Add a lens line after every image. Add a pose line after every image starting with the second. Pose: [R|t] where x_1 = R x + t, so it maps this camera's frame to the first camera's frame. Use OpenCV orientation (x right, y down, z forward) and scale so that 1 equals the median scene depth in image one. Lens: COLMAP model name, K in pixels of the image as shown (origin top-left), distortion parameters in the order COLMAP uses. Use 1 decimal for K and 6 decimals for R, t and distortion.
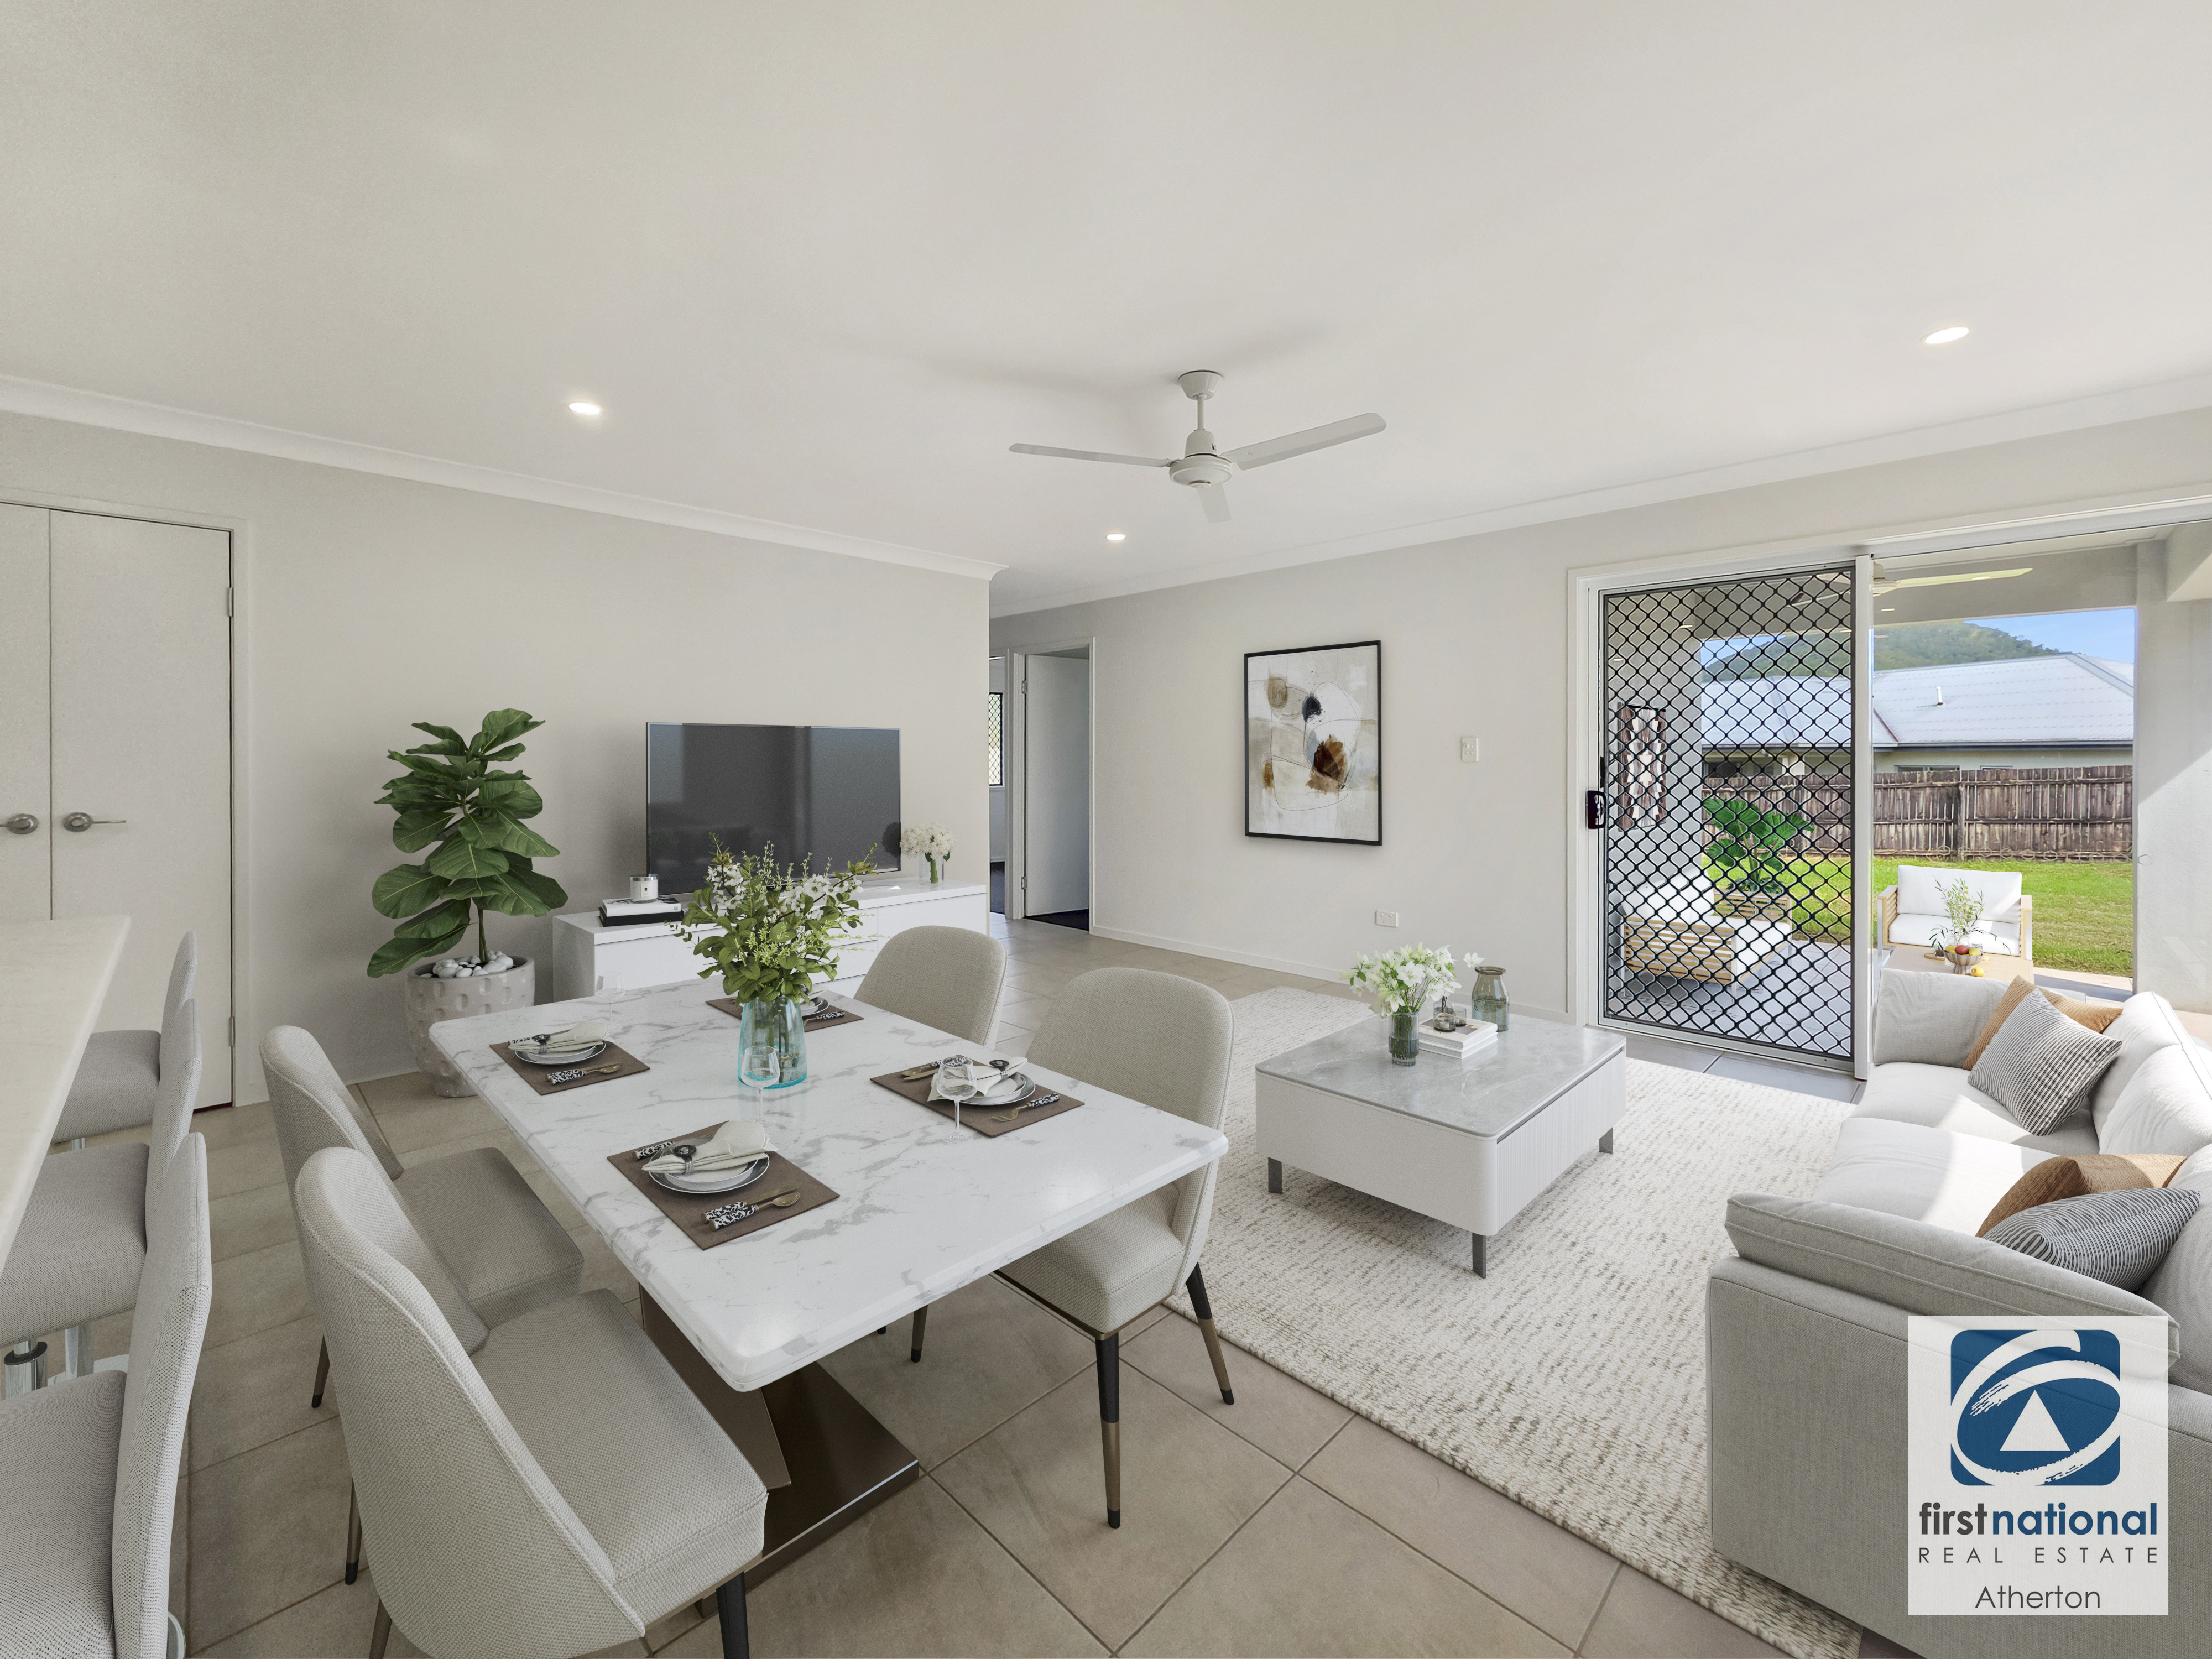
lens RADIAL K [[908.2, 0, 1055.0], [0, 908.2, 761.2], [0, 0, 1]] dist [0.001480, 0.000042]
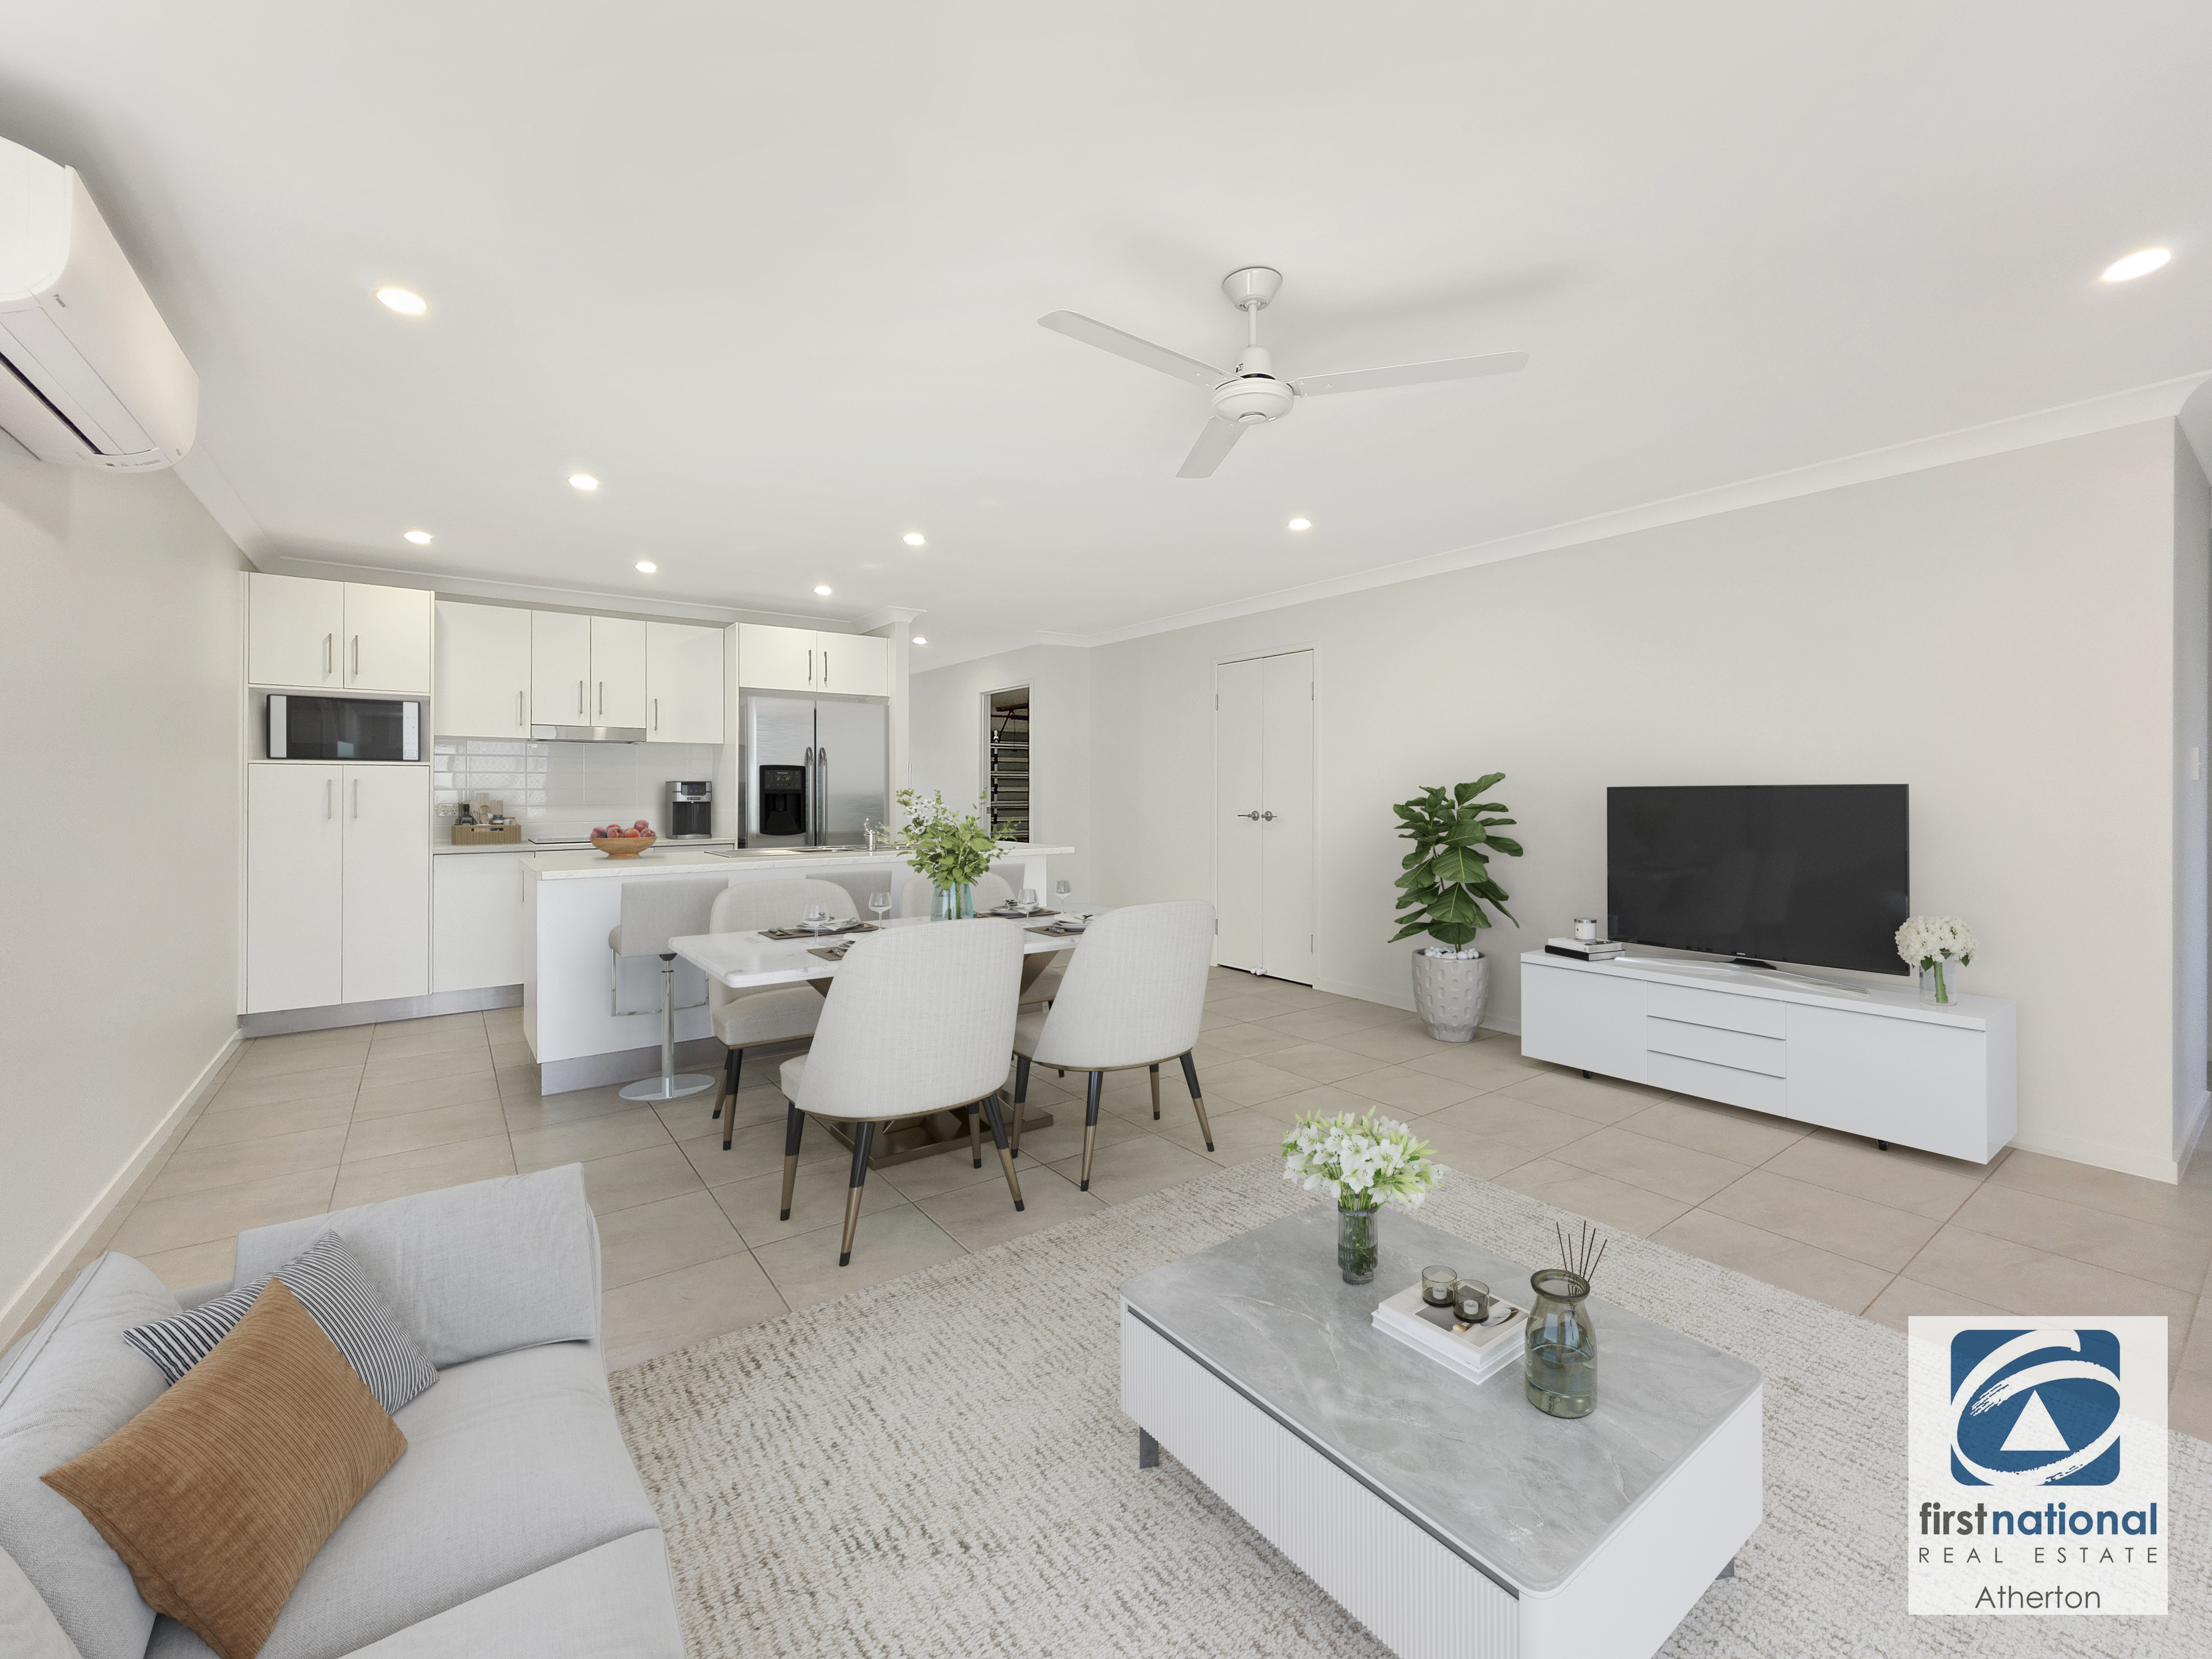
lens RADIAL K [[908.2, 0, 1100.7], [0, 908.2, 809.3], [0, 0, 1]] dist [0.001480, 0.000042]
pose [[-0.123463, 0.010170, -0.992297, 1.355833], [-0.002415, 0.999941, 0.010549, 0.019341], [0.992346, 0.003698, -0.123431, 1.347919]]
